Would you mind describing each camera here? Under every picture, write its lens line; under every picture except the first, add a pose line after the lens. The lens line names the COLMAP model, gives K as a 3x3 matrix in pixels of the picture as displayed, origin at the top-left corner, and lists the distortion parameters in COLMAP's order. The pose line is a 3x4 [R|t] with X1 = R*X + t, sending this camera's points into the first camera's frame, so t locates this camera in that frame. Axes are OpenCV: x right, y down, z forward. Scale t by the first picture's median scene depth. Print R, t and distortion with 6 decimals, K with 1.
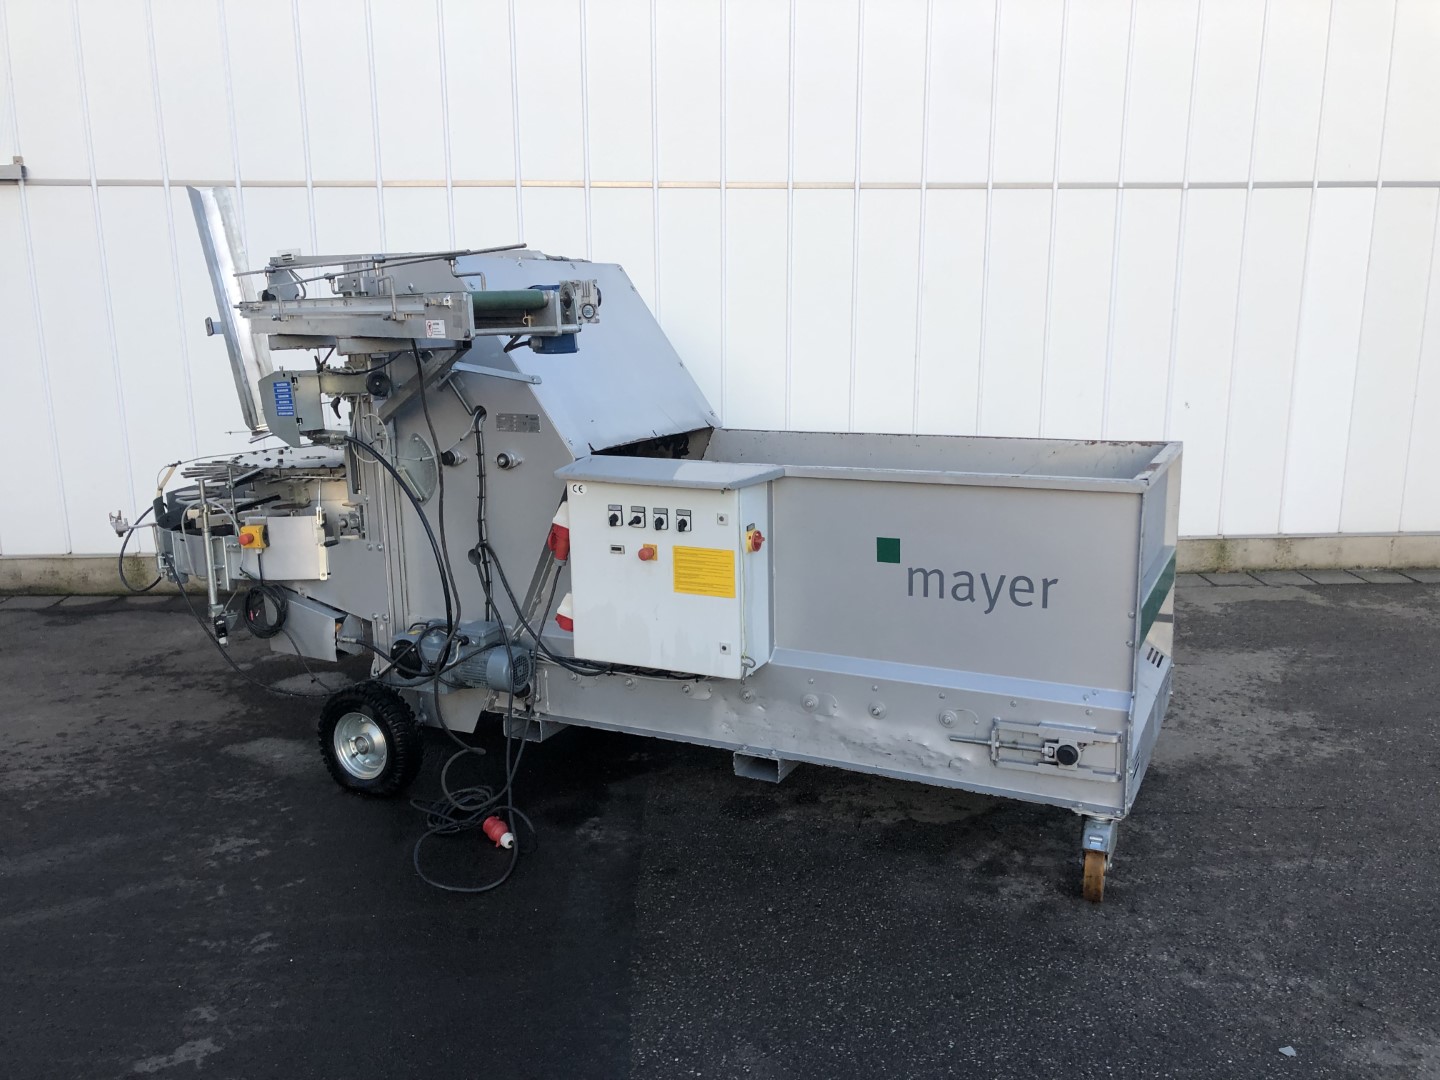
lens RADIAL K [[1172.4, 0, 660.7], [0, 1172.4, 542.9], [0, 0, 1]] dist [0.046972, -0.006069]
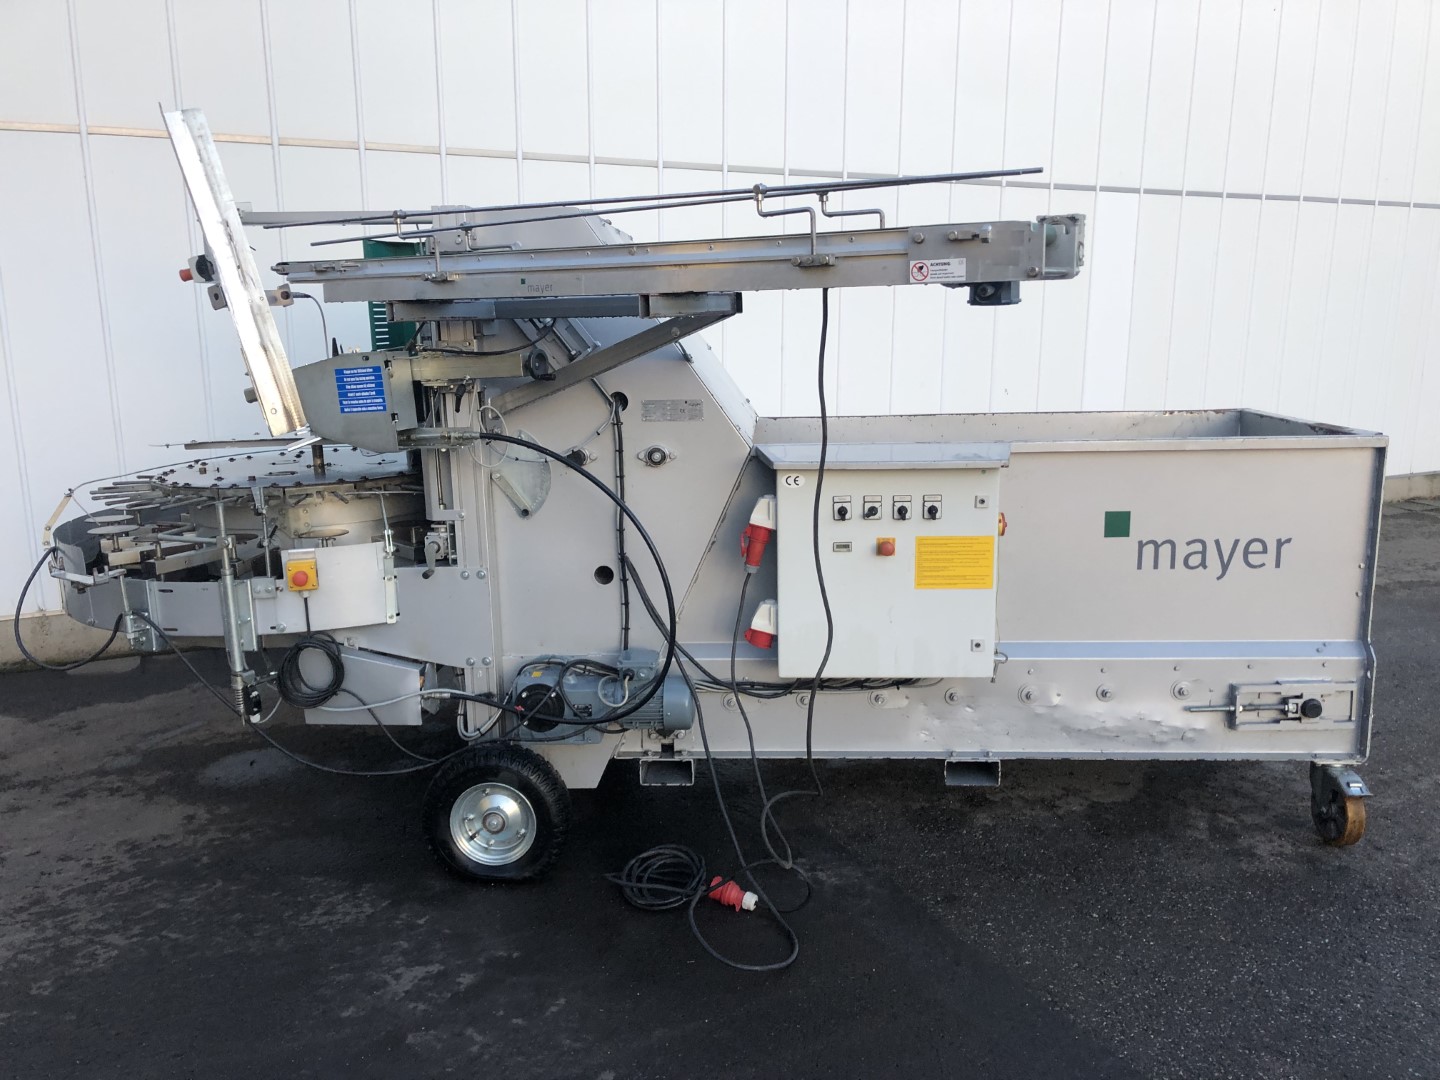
lens RADIAL K [[1190.3, 0, 577.8], [0, 1190.3, 571.1], [0, 0, 1]] dist [0.078529, -0.120102]
pose [[0.912342, -0.081684, 0.401199, -0.580546], [0.081353, 0.996525, 0.017891, -0.008696], [-0.401266, 0.016317, 0.915816, 0.265588]]
